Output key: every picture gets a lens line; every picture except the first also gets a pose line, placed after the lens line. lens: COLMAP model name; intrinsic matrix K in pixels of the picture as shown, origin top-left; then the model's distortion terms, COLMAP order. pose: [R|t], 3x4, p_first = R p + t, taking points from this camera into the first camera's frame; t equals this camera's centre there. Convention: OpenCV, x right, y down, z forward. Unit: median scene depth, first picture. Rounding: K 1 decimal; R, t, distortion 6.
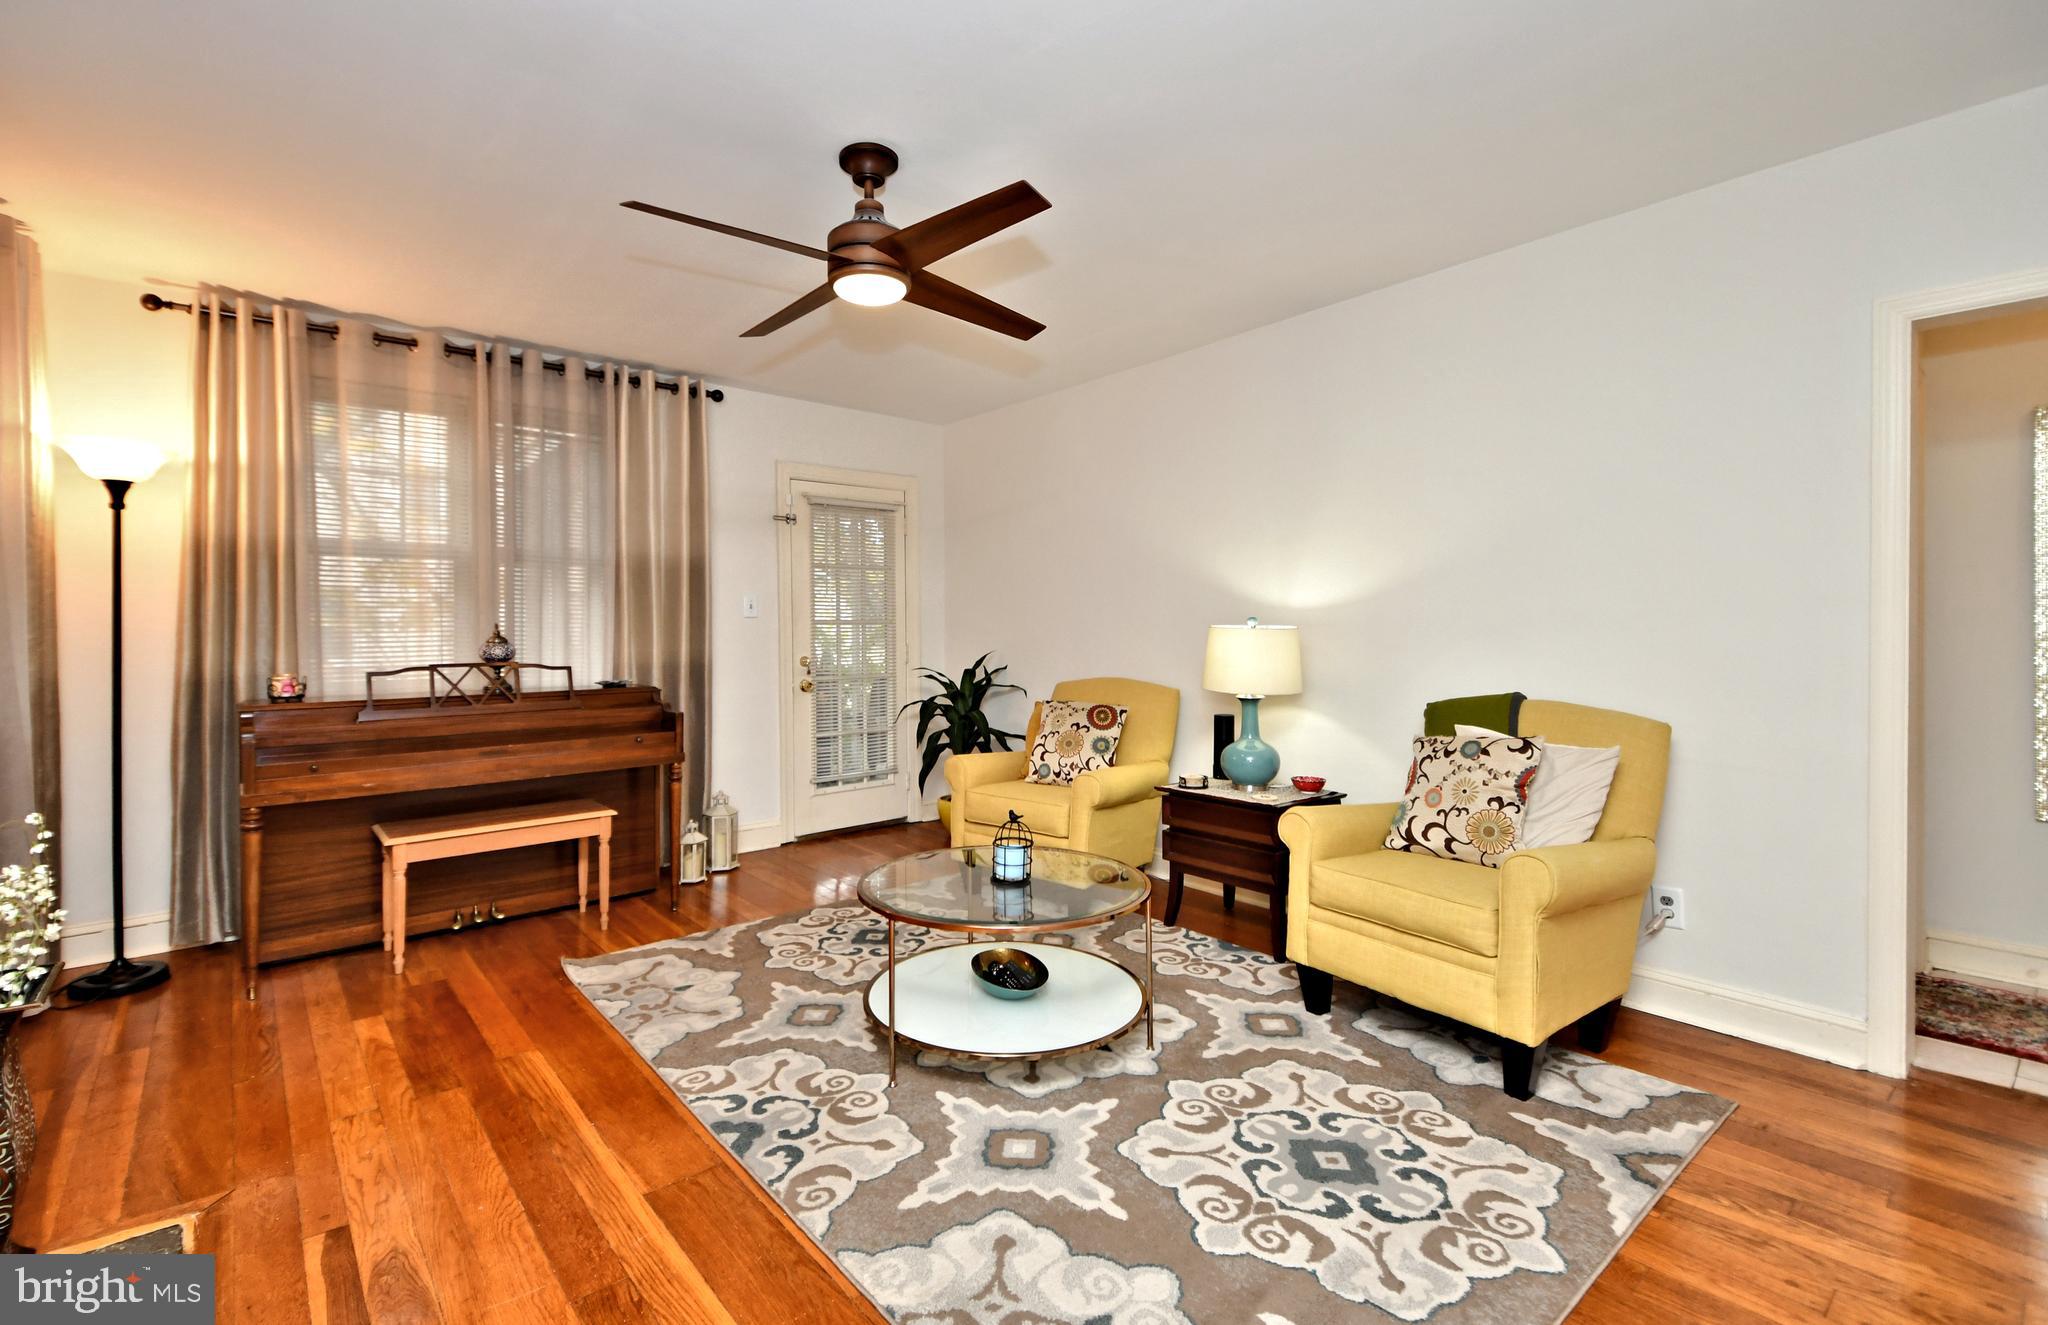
lens RADIAL K [[904.8, 0, 1020.7], [0, 904.8, 637.5], [0, 0, 1]] dist [0.025506, -0.000129]
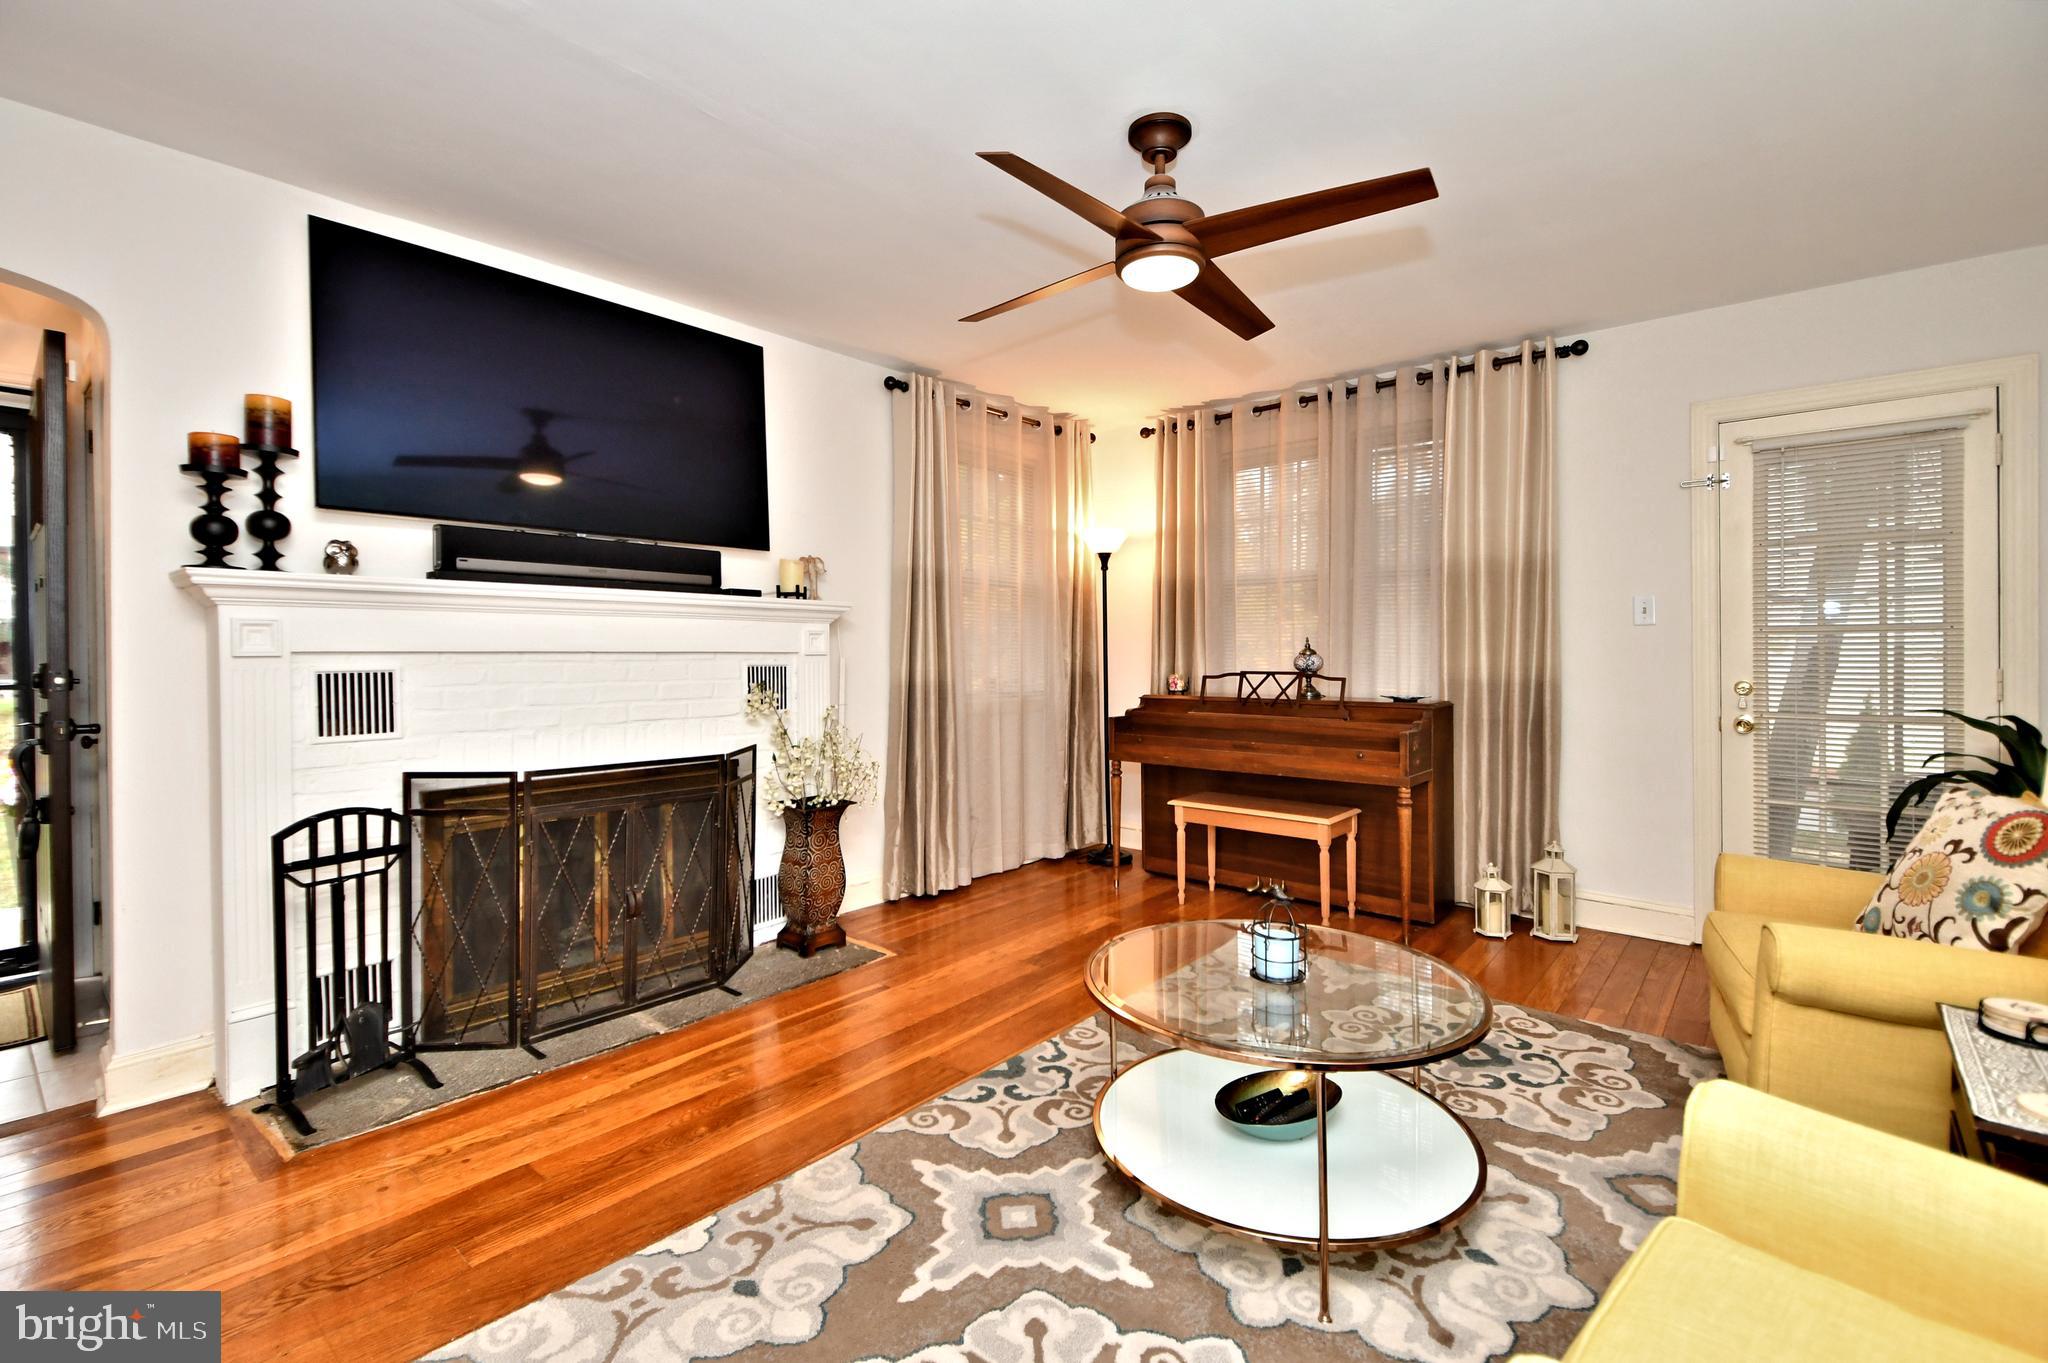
lens RADIAL K [[922.8, 0, 1017.9], [0, 922.8, 667.1], [0, 0, 1]] dist [0.033213, -0.000151]
pose [[0.159974, 0.025092, -0.986802, 0.786405], [-0.004122, 0.999685, 0.024751, -0.008370], [0.987113, 0.000108, 0.160027, 0.740741]]
